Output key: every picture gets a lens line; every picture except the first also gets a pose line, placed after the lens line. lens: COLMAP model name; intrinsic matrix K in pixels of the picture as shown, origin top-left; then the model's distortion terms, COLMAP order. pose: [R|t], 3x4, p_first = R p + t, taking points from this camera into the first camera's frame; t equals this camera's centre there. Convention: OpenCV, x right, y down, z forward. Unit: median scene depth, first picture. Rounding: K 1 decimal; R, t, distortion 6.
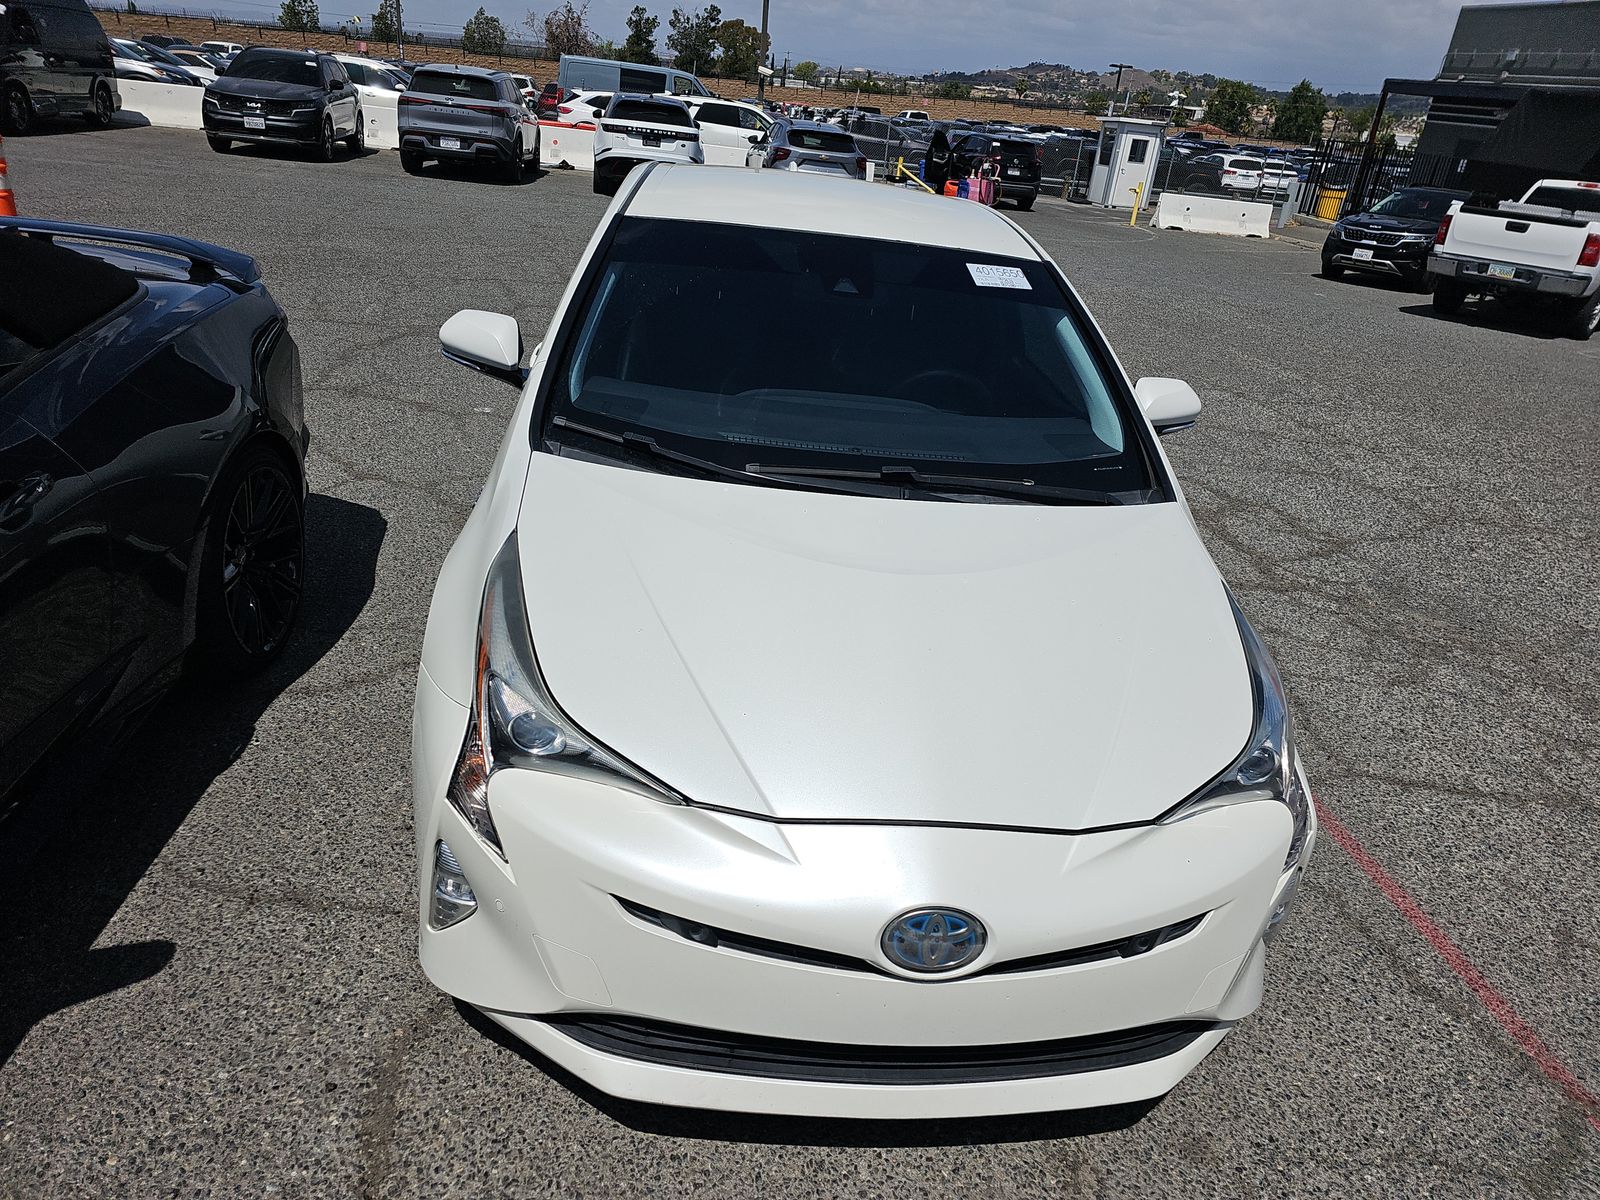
lens RADIAL K [[1059.5, 0, 807.0], [0, 1059.5, 603.7], [0, 0, 1]] dist [0.051017, -0.049429]
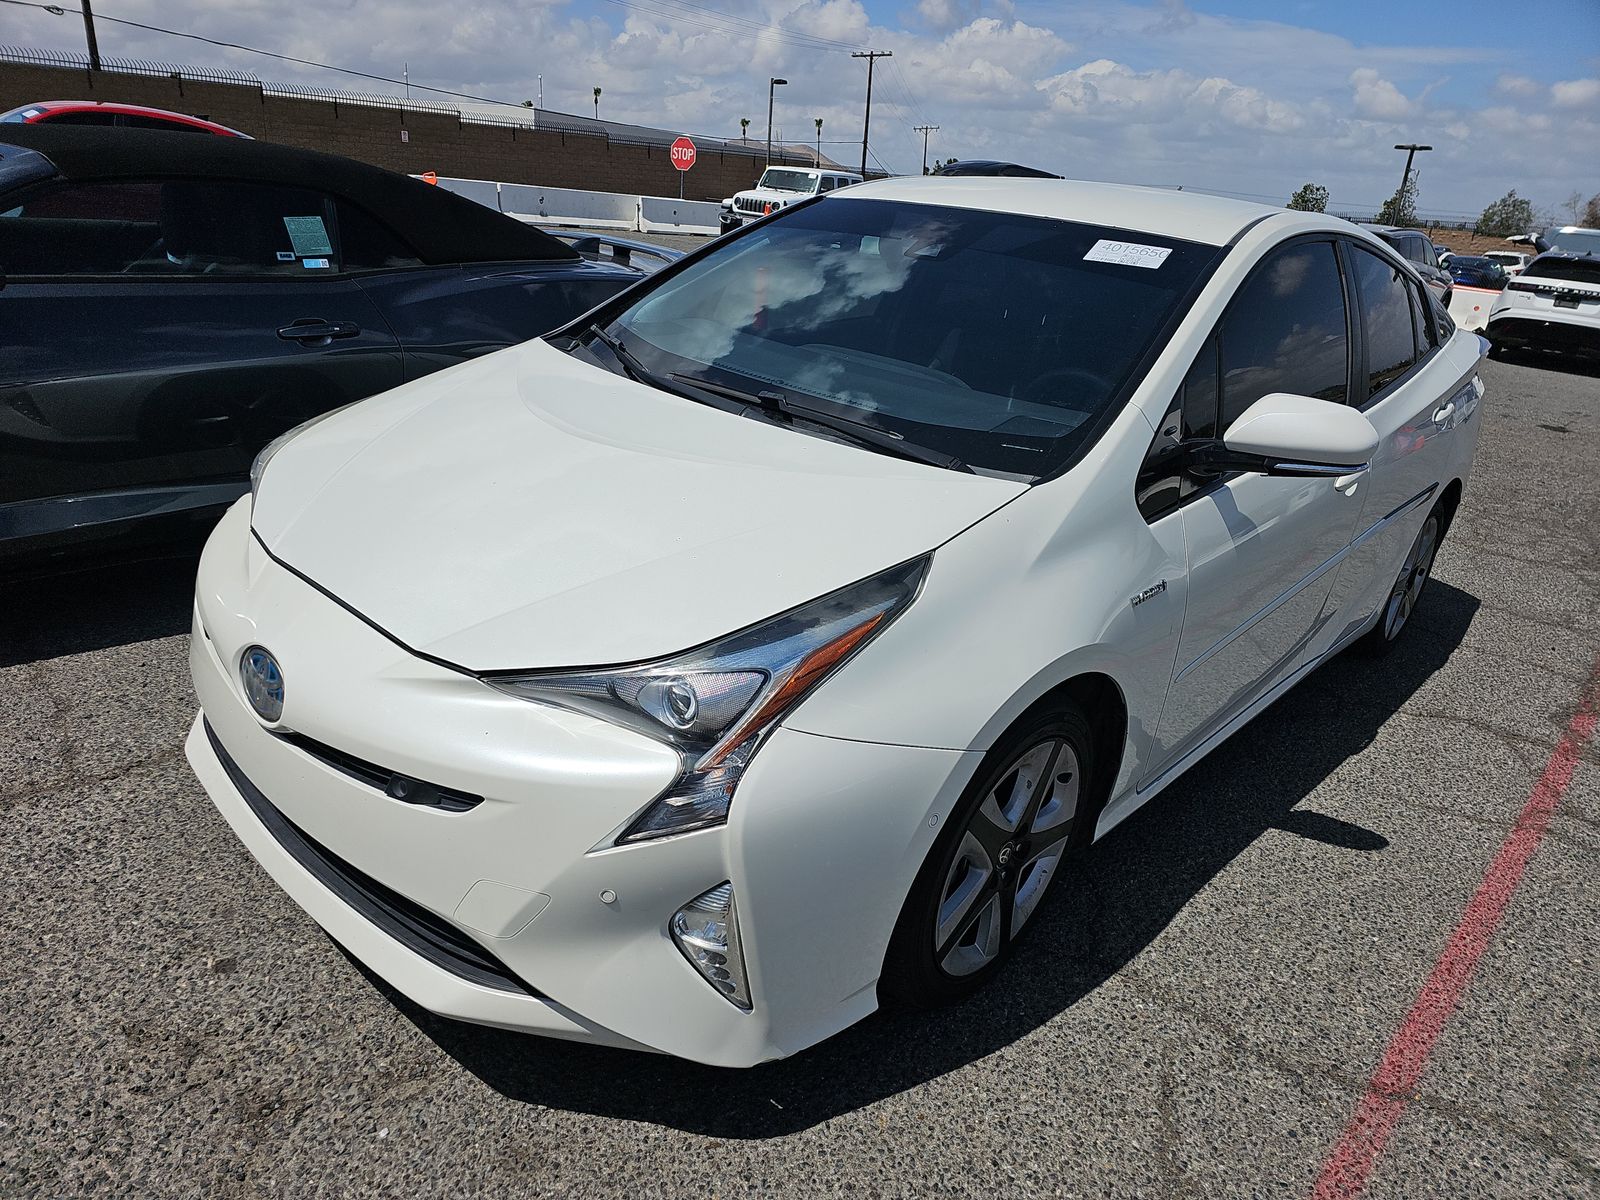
lens RADIAL K [[1059.5, 0, 795.8], [0, 1059.5, 600.4], [0, 0, 1]] dist [0.051017, -0.049429]
pose [[0.667685, 0.236344, -0.705931, 0.160410], [-0.341474, 0.939854, -0.008312, 0.008913], [0.661508, 0.246607, 0.708232, 0.077454]]
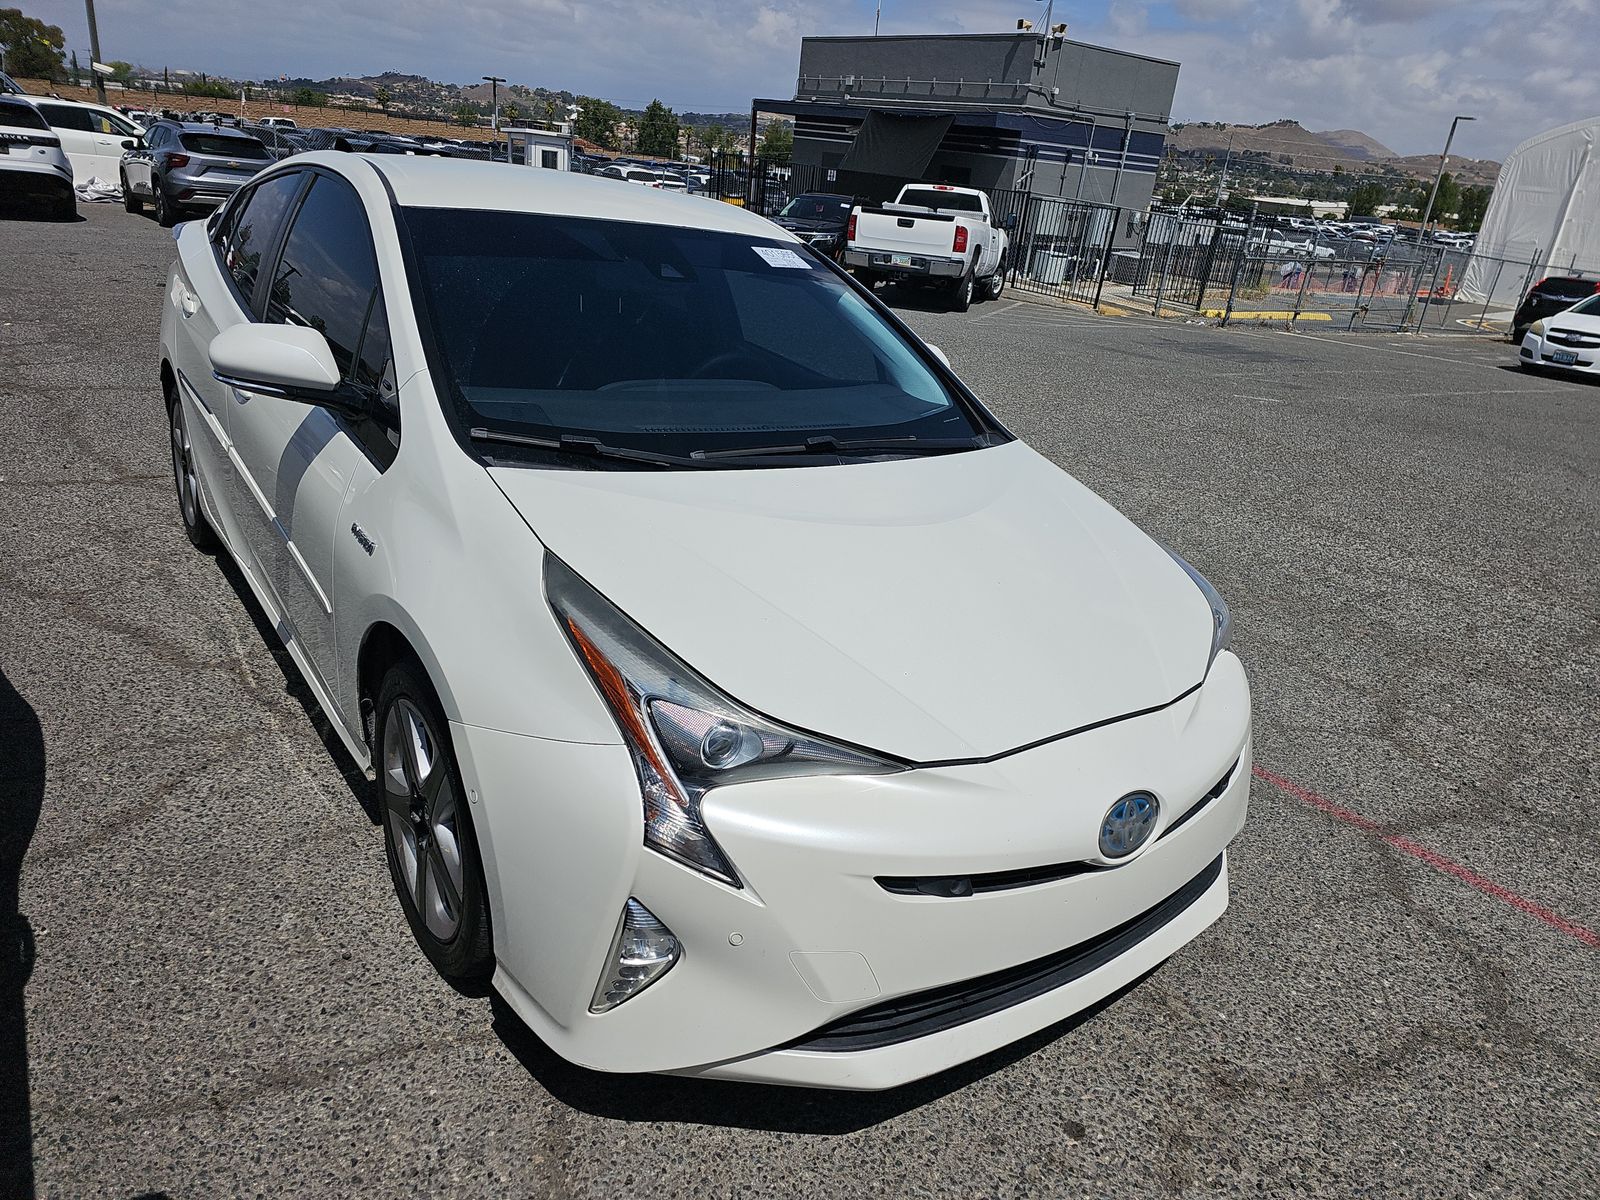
lens RADIAL K [[1059.5, 0, 809.3], [0, 1059.5, 598.5], [0, 0, 1]] dist [0.051017, -0.049429]
pose [[0.858065, -0.196596, 0.474421, -0.086988], [0.203821, 0.978318, 0.036765, -0.003124], [-0.471362, 0.065150, 0.879530, 0.022171]]
